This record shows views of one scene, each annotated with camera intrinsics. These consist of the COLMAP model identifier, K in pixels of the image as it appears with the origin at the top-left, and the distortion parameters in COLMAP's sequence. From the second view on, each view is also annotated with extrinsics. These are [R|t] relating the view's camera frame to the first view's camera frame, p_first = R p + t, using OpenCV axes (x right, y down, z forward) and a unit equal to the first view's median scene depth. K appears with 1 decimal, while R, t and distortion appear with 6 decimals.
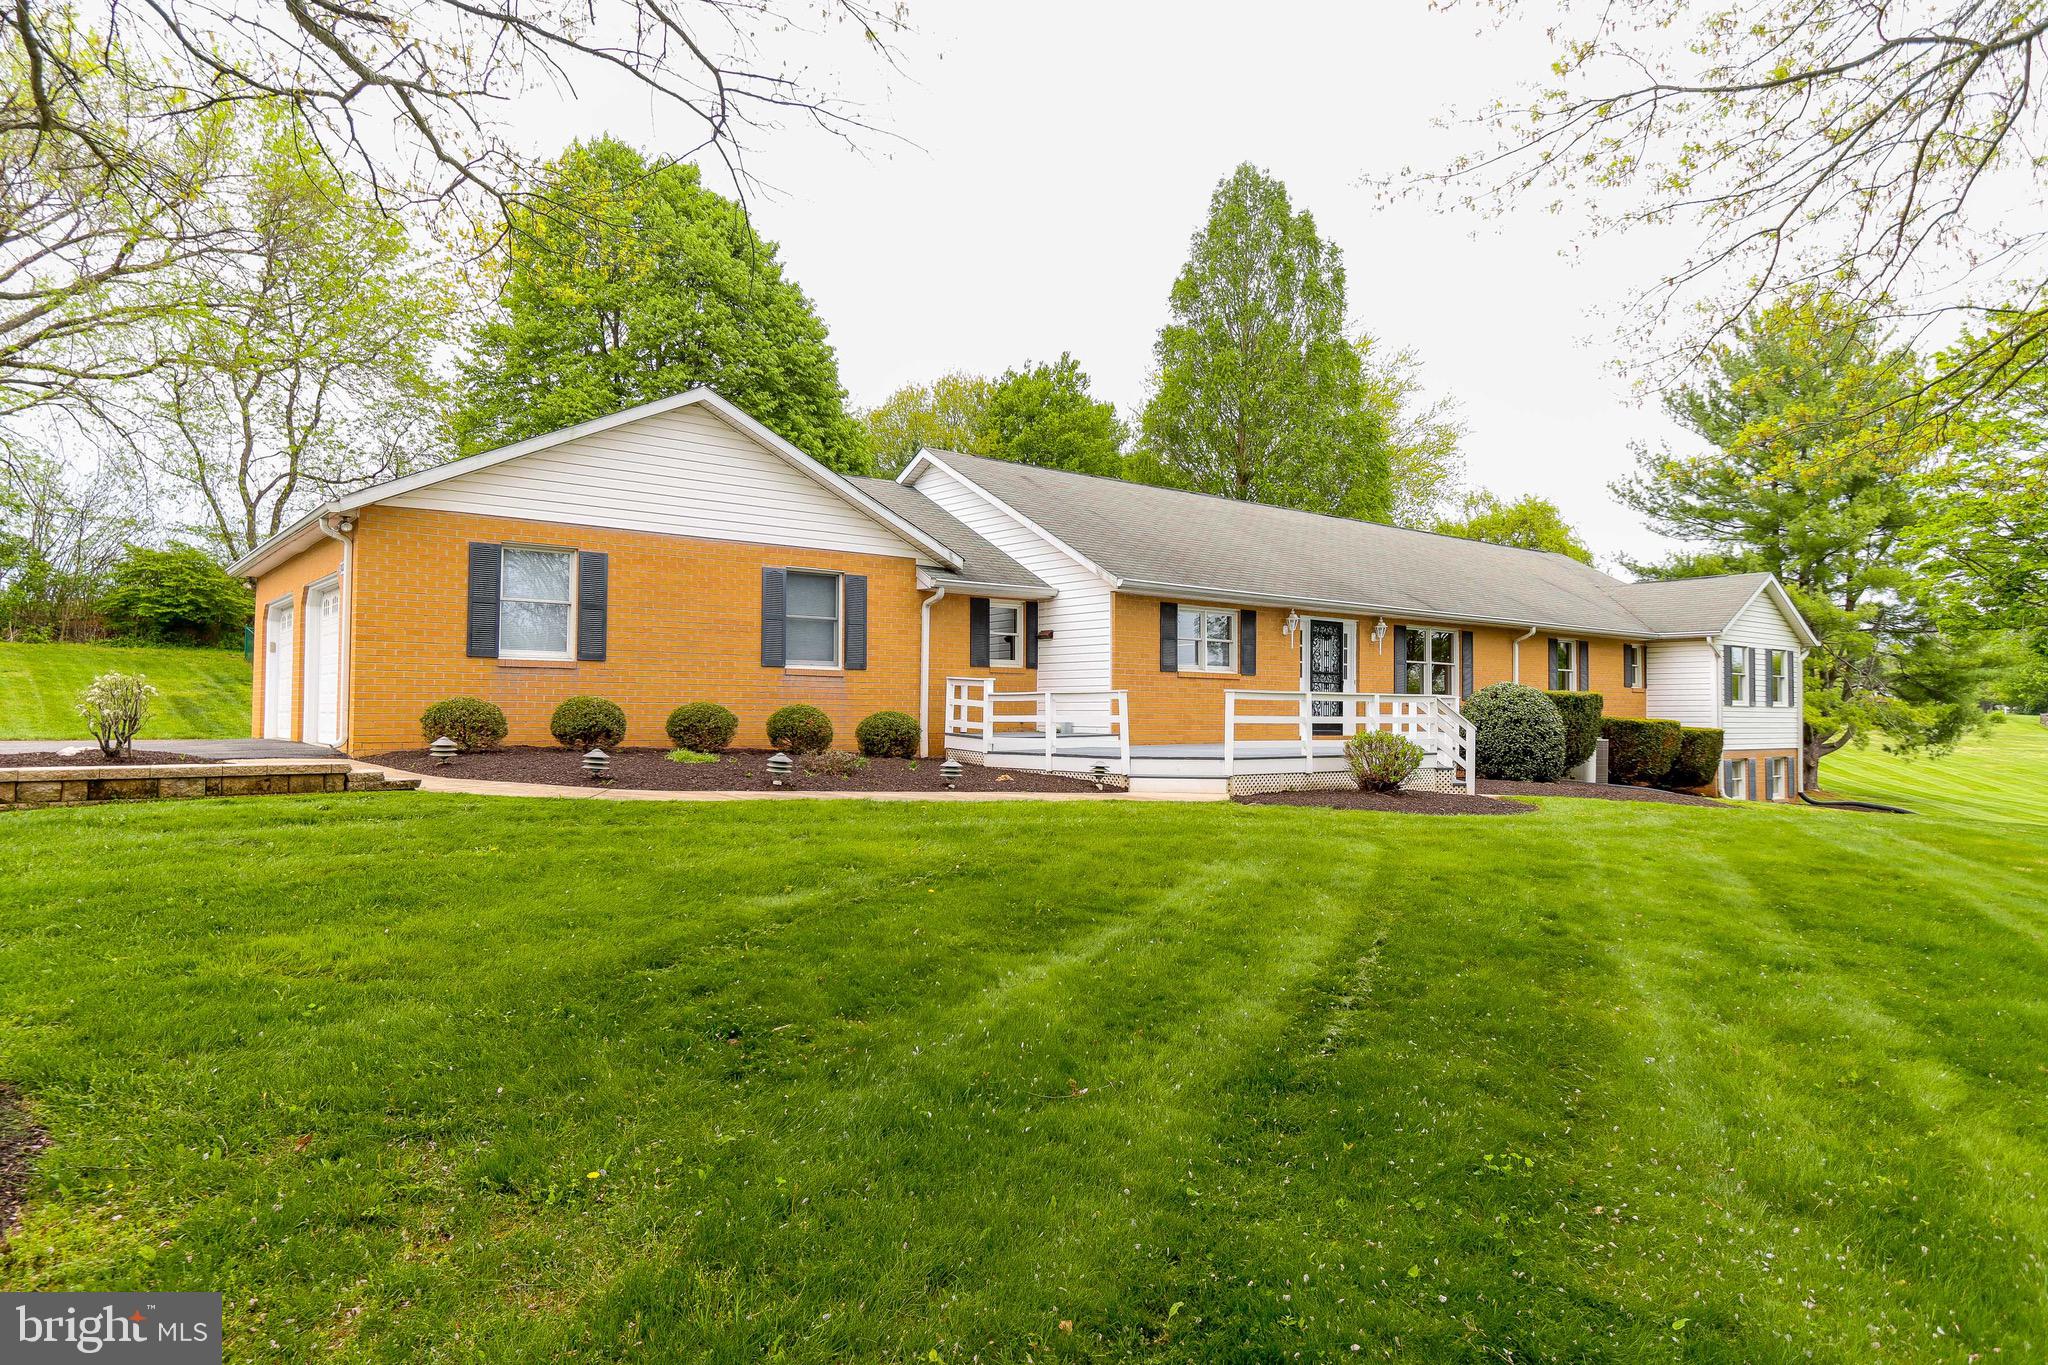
lens RADIAL K [[1242.3, 0, 1021.1], [0, 1242.3, 683.8], [0, 0, 1]] dist [-0.005787, -0.001651]
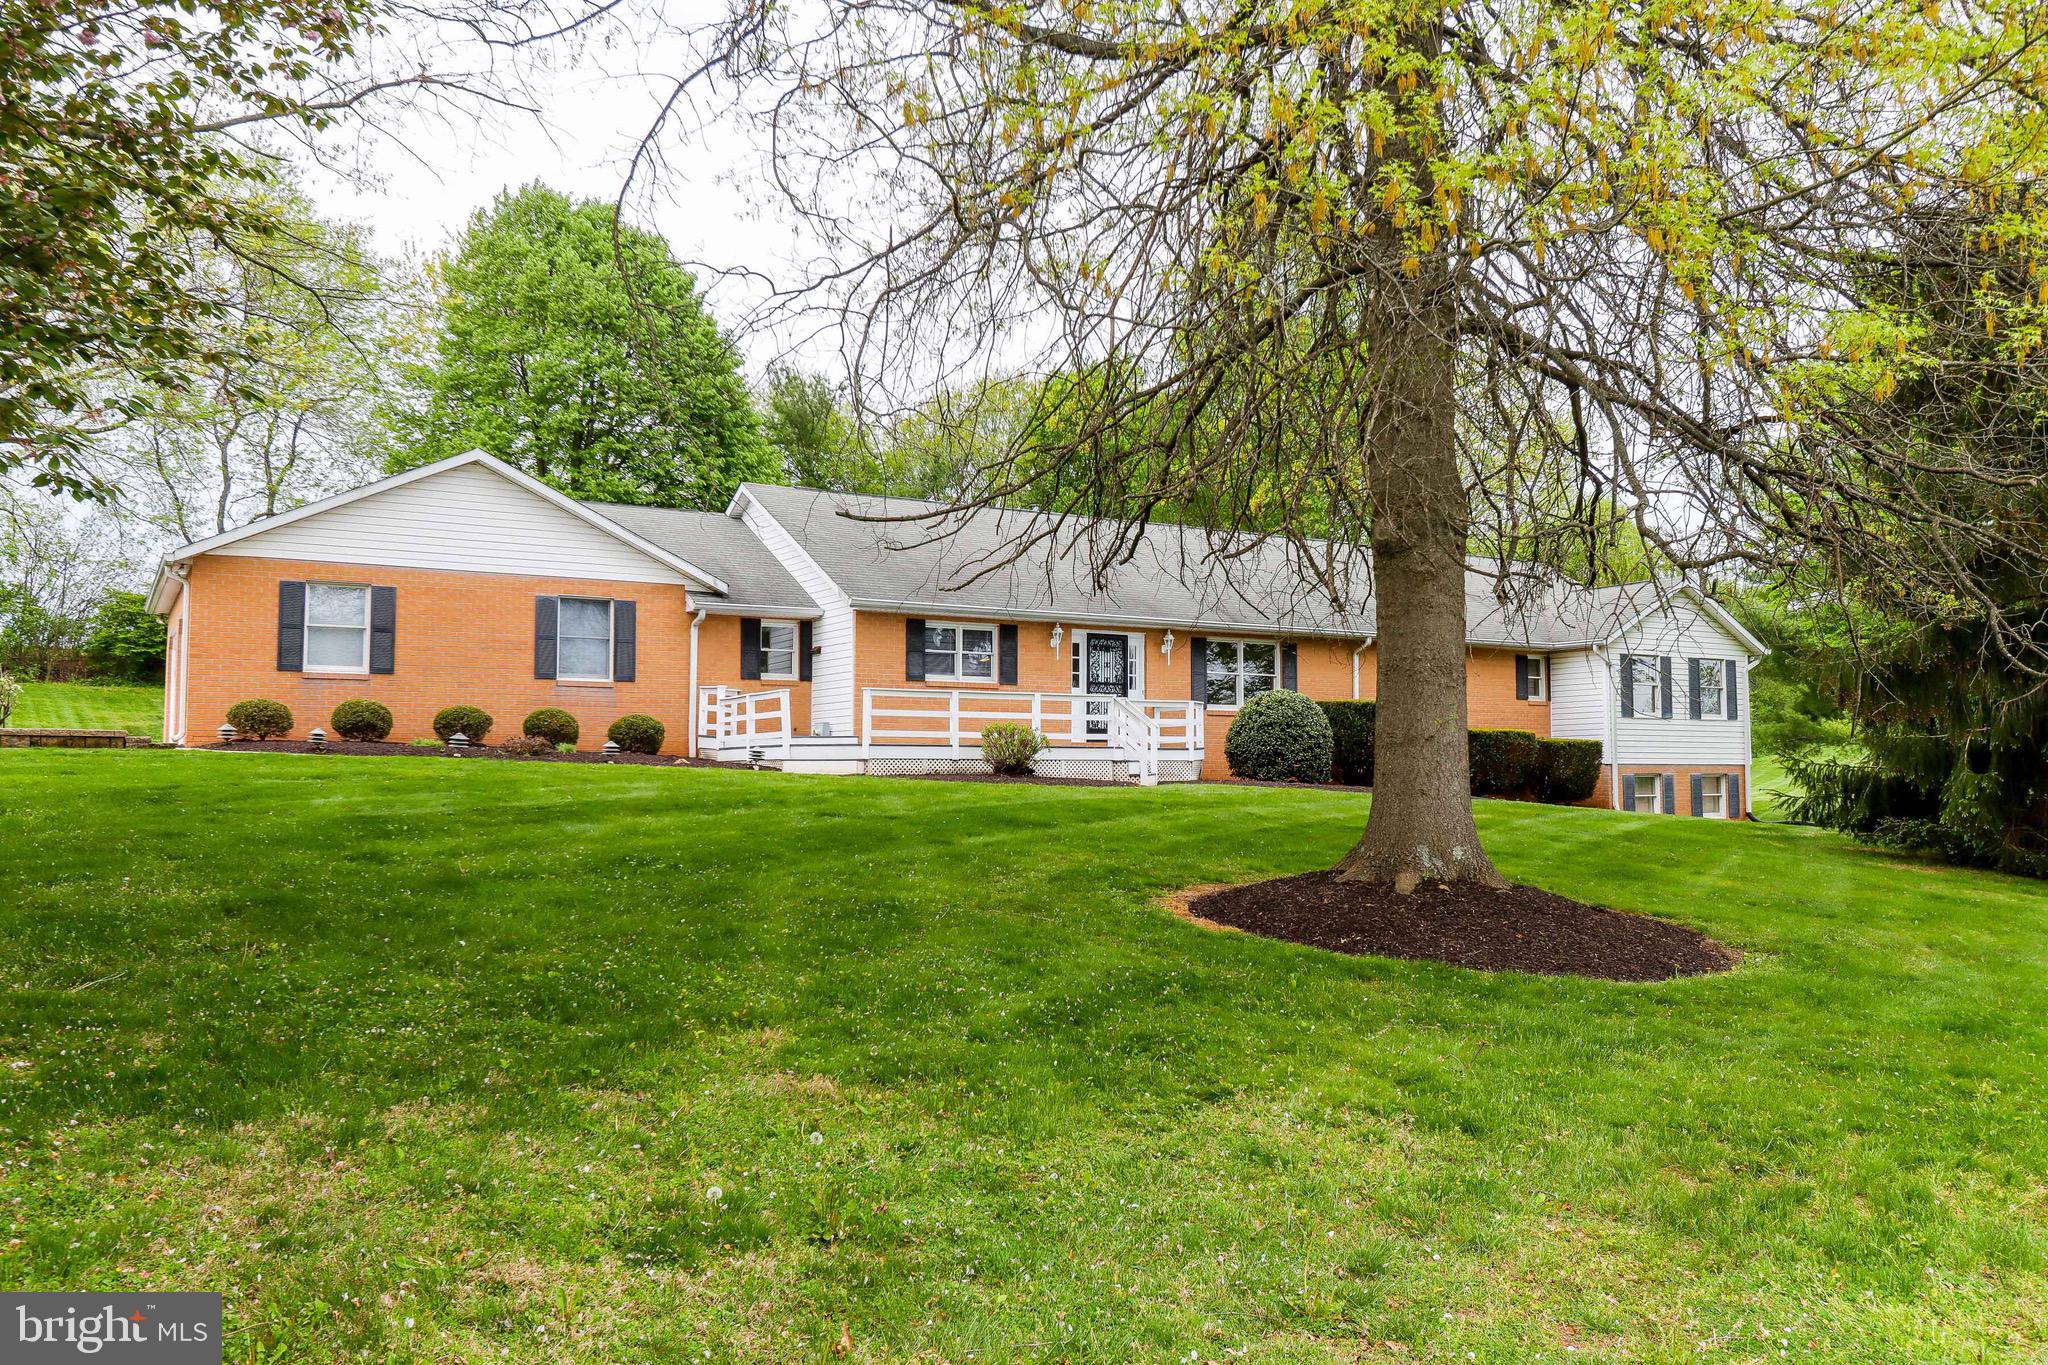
lens RADIAL K [[1552.6, 0, 1026.8], [0, 1552.6, 684.5], [0, 0, 1]] dist [-0.014580, -0.003212]
pose [[0.992363, -0.015248, -0.122407, 0.376697], [0.011061, 0.999333, -0.034812, 0.041709], [0.122856, 0.033192, 0.991869, -0.354048]]
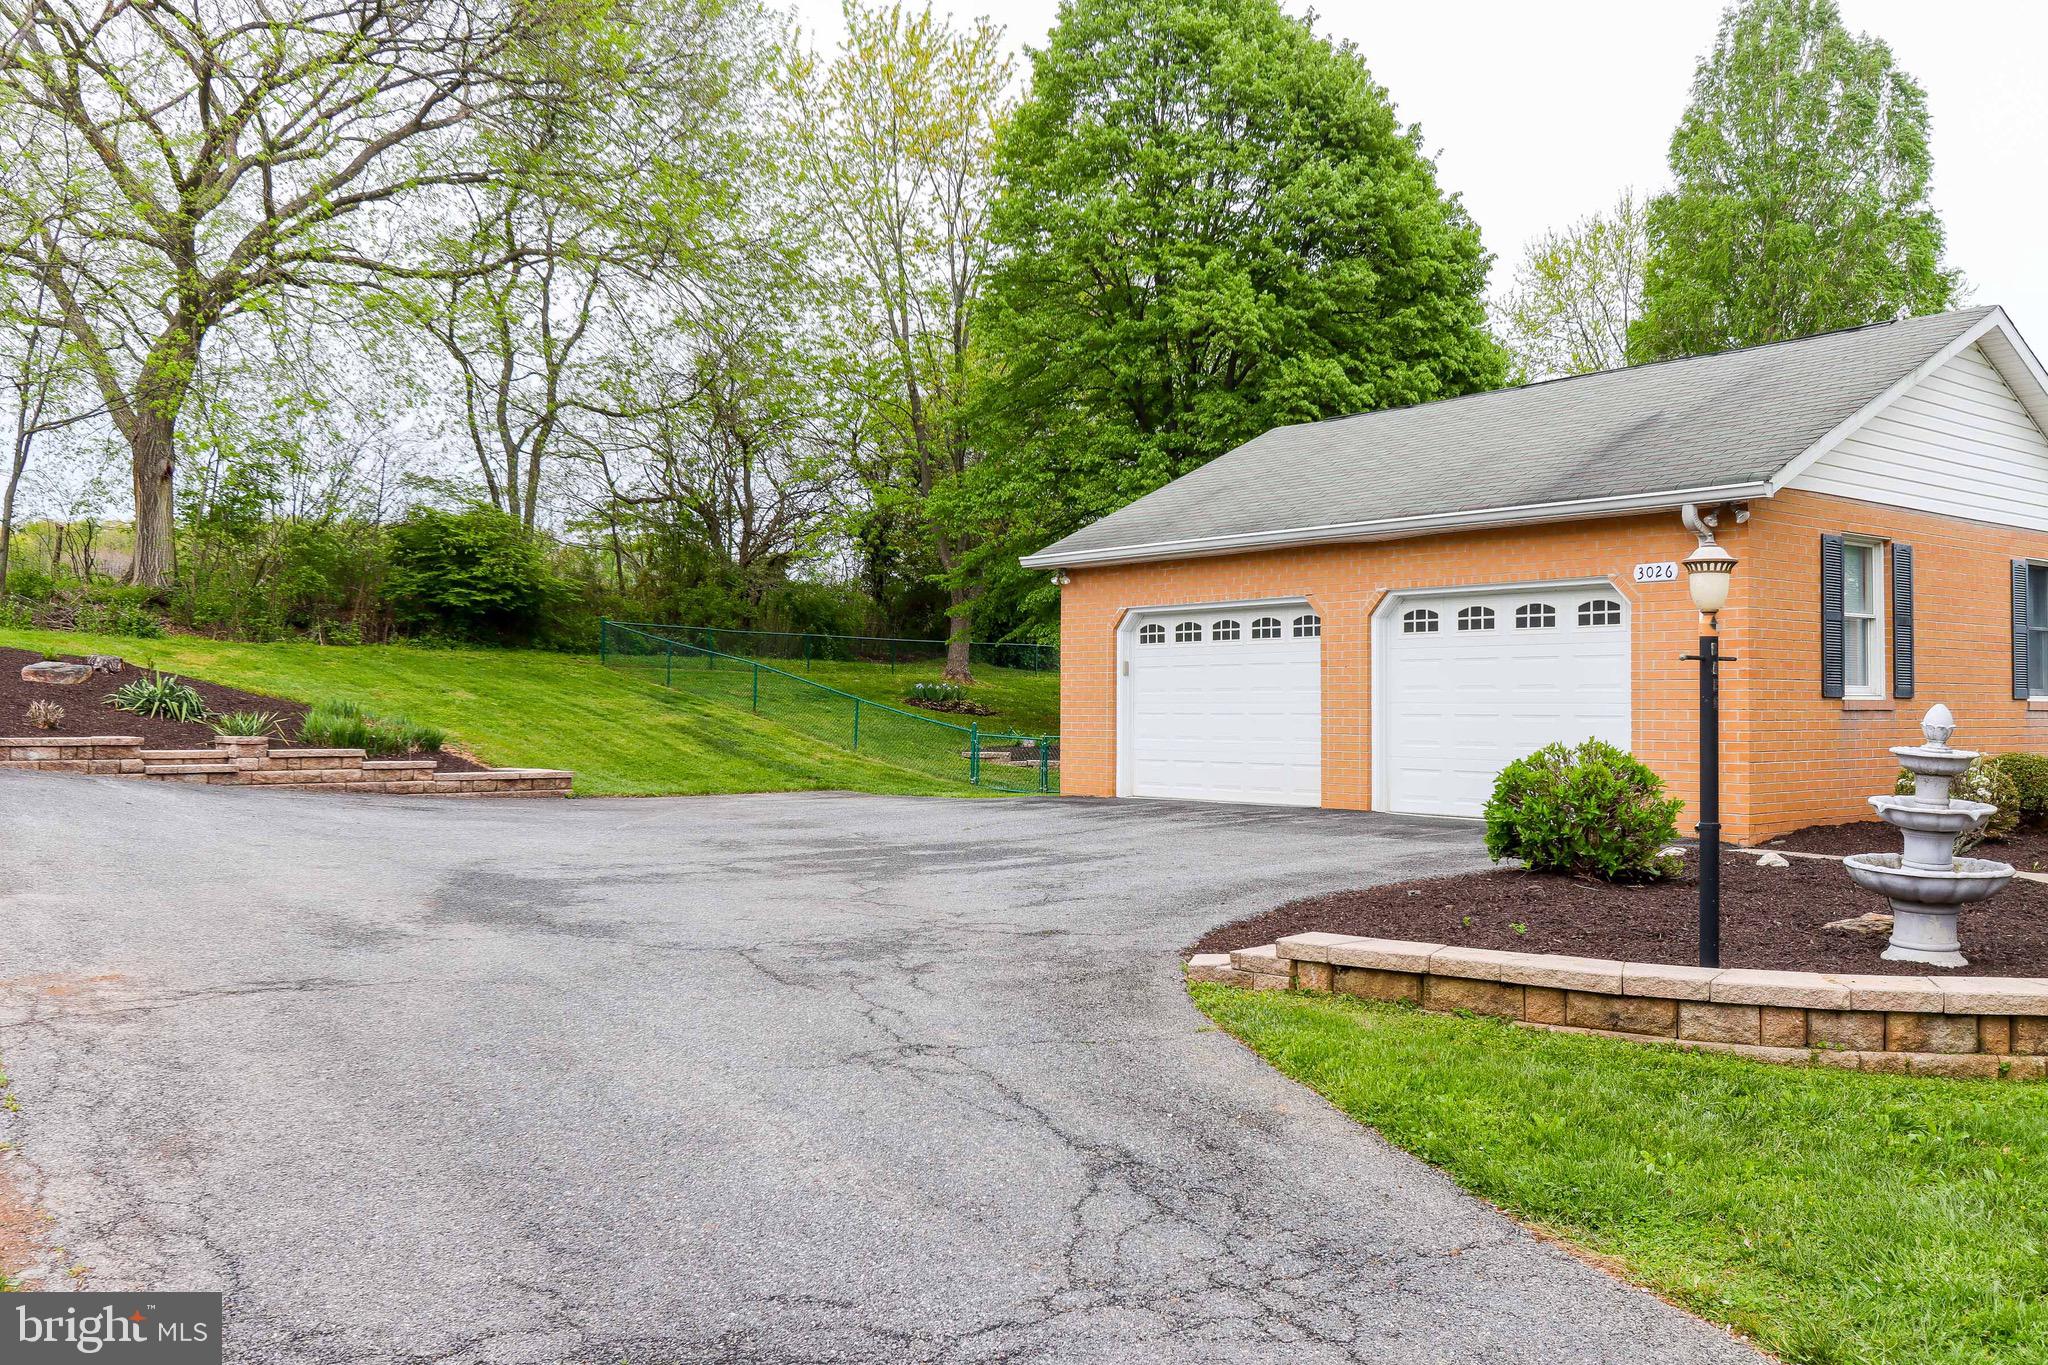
lens RADIAL K [[1698.1, 0, 1023.9], [0, 1698.1, 679.1], [0, 0, 1]] dist [-0.004292, -0.000853]
pose [[0.999992, -0.003998, 0.000516, -0.669269], [0.003995, 0.999977, 0.005465, -0.029136], [-0.000538, -0.005463, 0.999985, 0.012338]]
